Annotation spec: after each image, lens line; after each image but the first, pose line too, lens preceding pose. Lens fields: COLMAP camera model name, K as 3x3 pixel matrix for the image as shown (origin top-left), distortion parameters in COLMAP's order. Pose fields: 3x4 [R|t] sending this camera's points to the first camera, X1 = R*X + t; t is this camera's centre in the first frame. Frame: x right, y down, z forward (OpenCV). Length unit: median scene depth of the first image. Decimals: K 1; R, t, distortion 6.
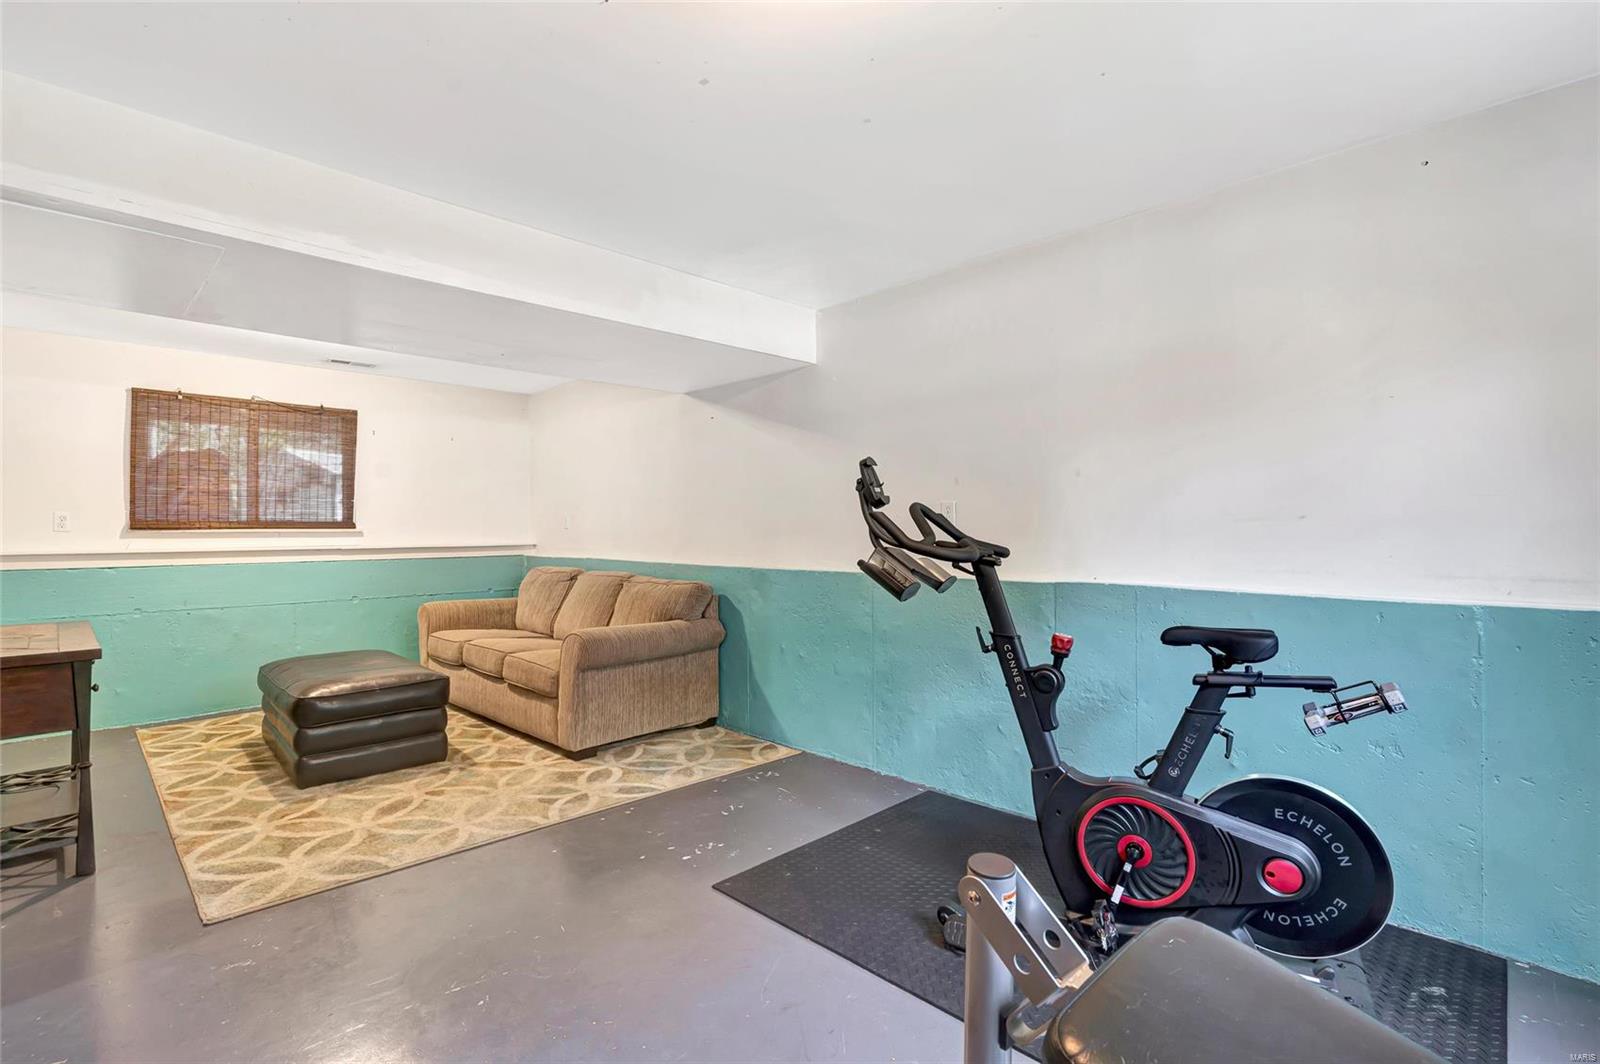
lens RADIAL K [[728.8, 0, 798.4], [0, 728.8, 531.3], [0, 0, 1]] dist [-0.001821, 0.000838]
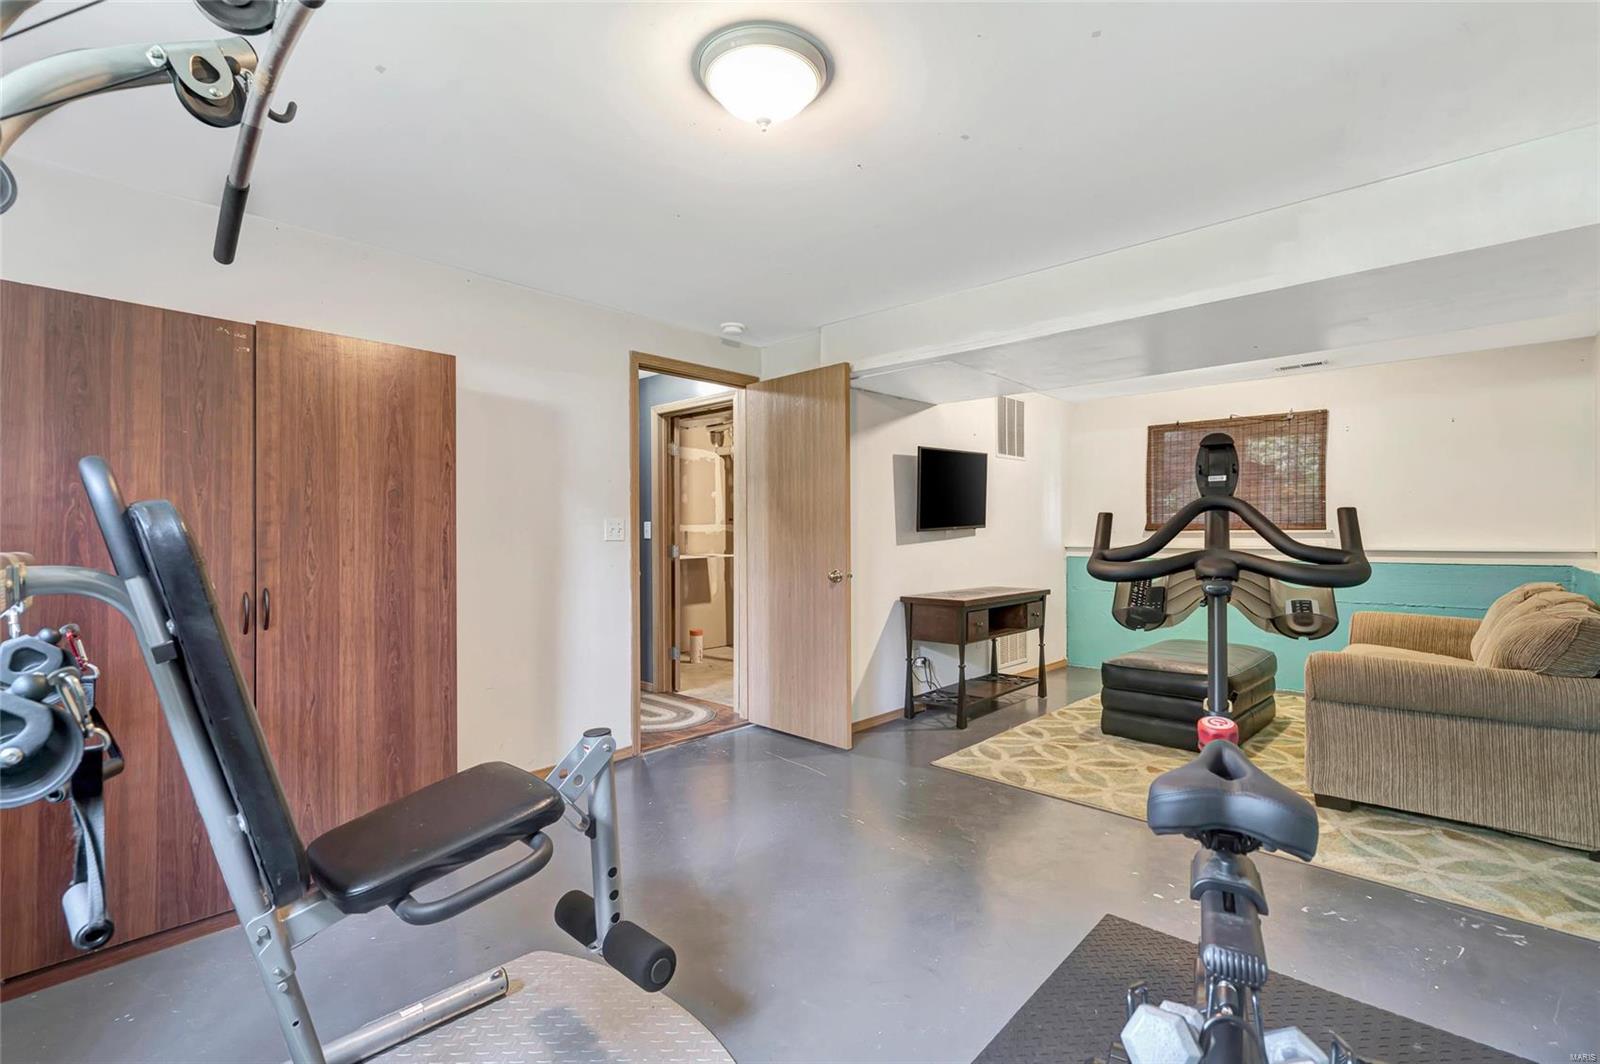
lens RADIAL K [[728.8, 0, 798.4], [0, 728.8, 531.3], [0, 0, 1]] dist [-0.001821, 0.000838]
pose [[0.047791, 0.001808, -0.998856, 0.549332], [-0.003793, 0.999991, 0.001629, -0.000582], [0.998850, 0.003710, 0.047798, 0.391927]]
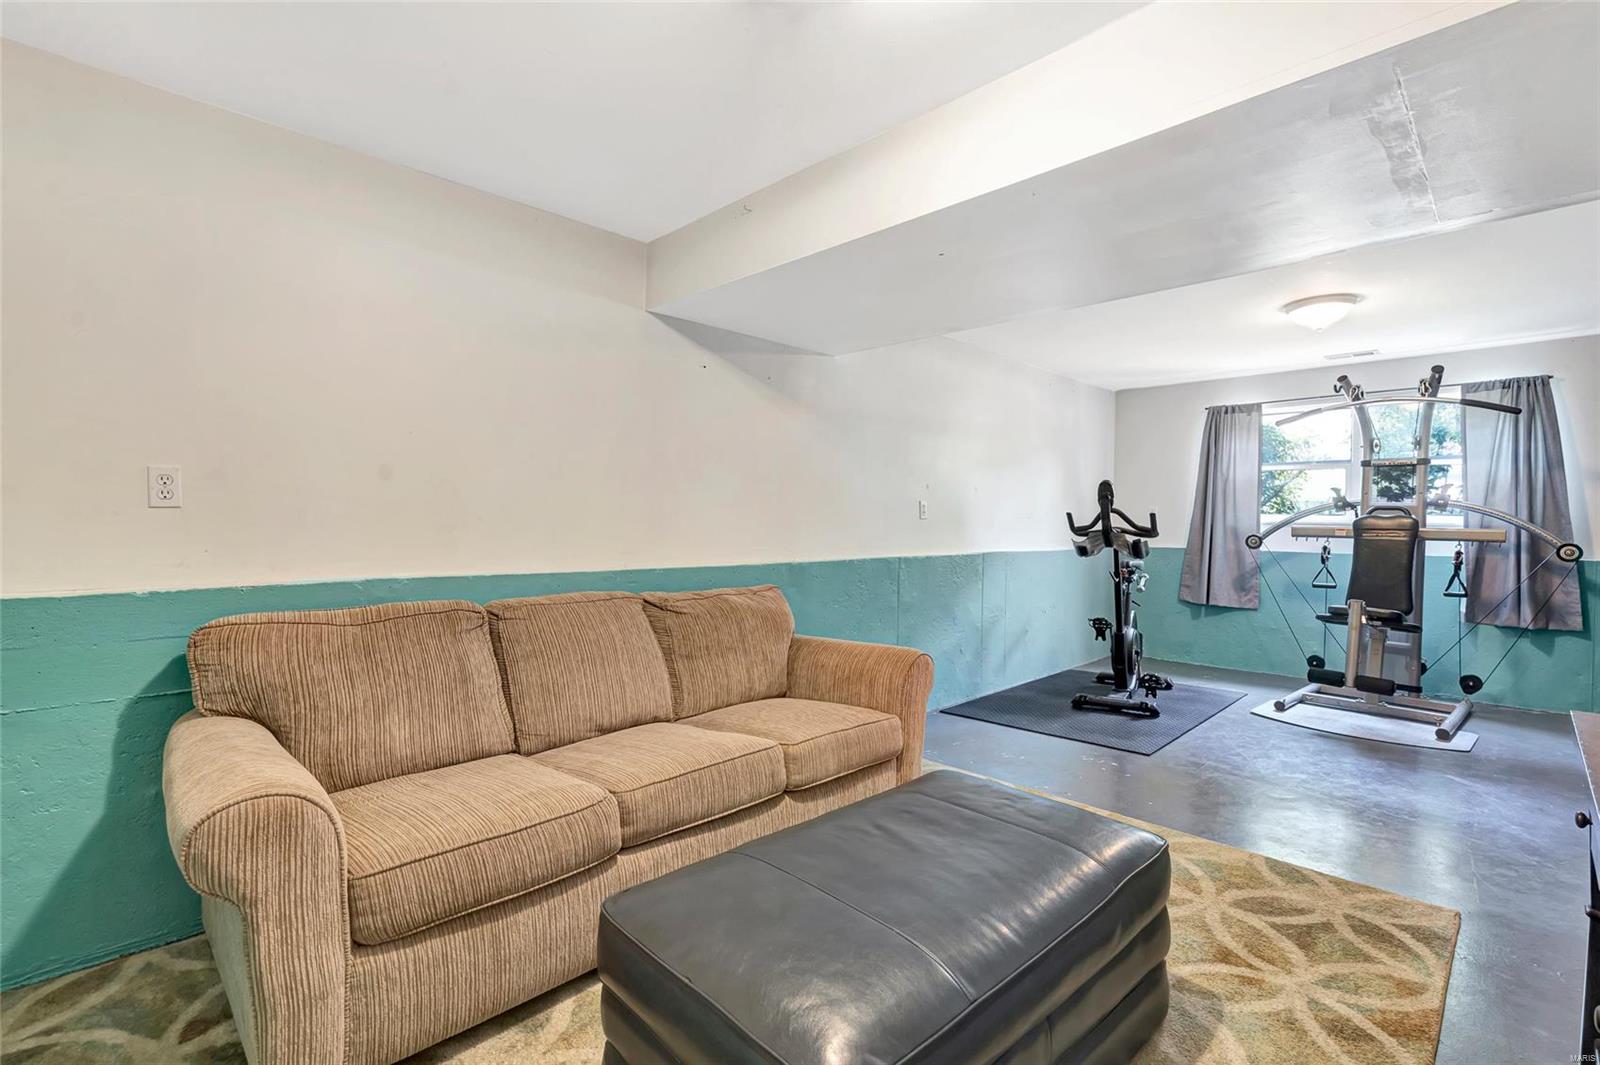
lens RADIAL K [[728.8, 0, 798.4], [0, 728.8, 531.8], [0, 0, 1]] dist [-0.001821, 0.000838]
pose [[-0.003817, -0.012874, 0.999910, -1.154618], [-0.005752, 0.999901, 0.012851, 0.008590], [-0.999976, -0.005703, -0.003891, 1.223412]]
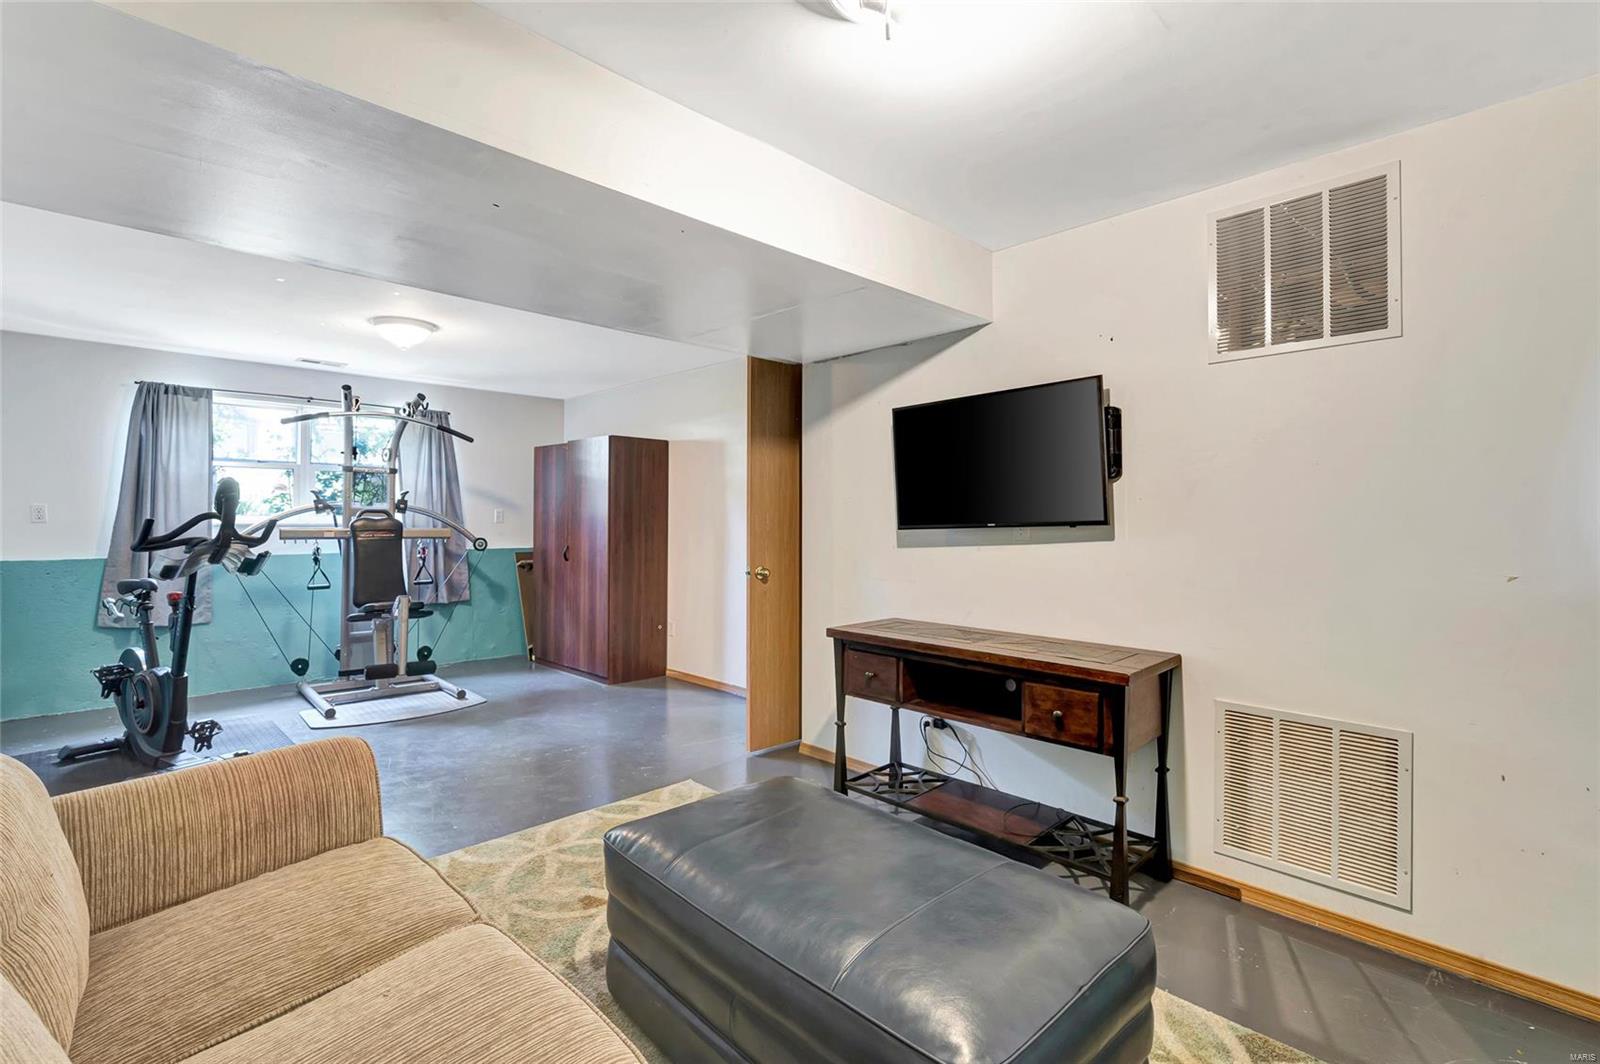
lens RADIAL K [[728.8, 0, 798.4], [0, 728.8, 531.3], [0, 0, 1]] dist [-0.001821, 0.000838]
pose [[-0.999387, -0.003349, 0.034854, -0.703482], [-0.002695, 0.999819, 0.018817, -0.015018], [-0.034911, 0.018712, -0.999215, 1.625840]]
